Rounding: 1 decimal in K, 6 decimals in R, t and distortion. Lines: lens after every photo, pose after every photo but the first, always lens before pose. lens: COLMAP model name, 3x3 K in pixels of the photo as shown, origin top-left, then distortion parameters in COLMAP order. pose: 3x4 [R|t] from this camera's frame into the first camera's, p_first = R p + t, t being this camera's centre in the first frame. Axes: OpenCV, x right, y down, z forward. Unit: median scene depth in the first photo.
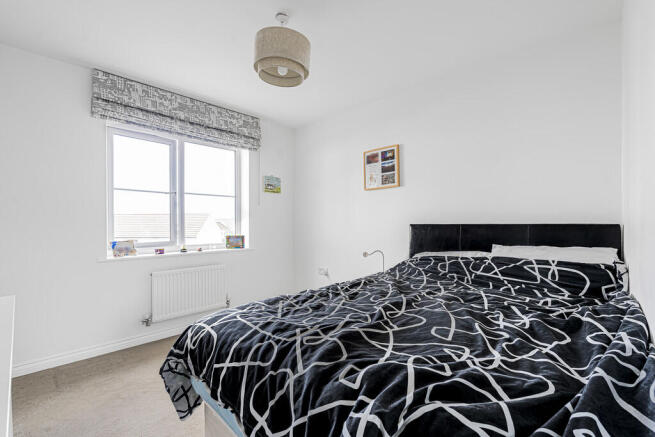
lens RADIAL K [[295.6, 0, 328.4], [0, 295.6, 219.8], [0, 0, 1]] dist [-0.008831, 0.001528]
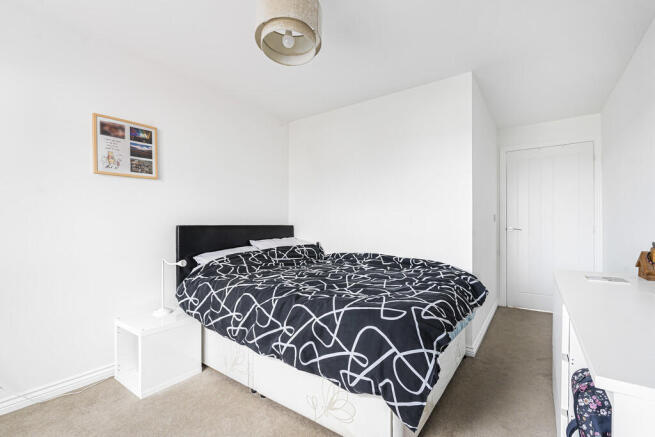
lens RADIAL K [[295.6, 0, 328.0], [0, 295.6, 223.3], [0, 0, 1]] dist [-0.008831, 0.001528]
pose [[-0.113817, 0.006736, 0.993479, -0.605461], [-0.005066, 0.999960, -0.007360, 0.011407], [-0.993489, -0.005871, -0.113779, 0.606506]]
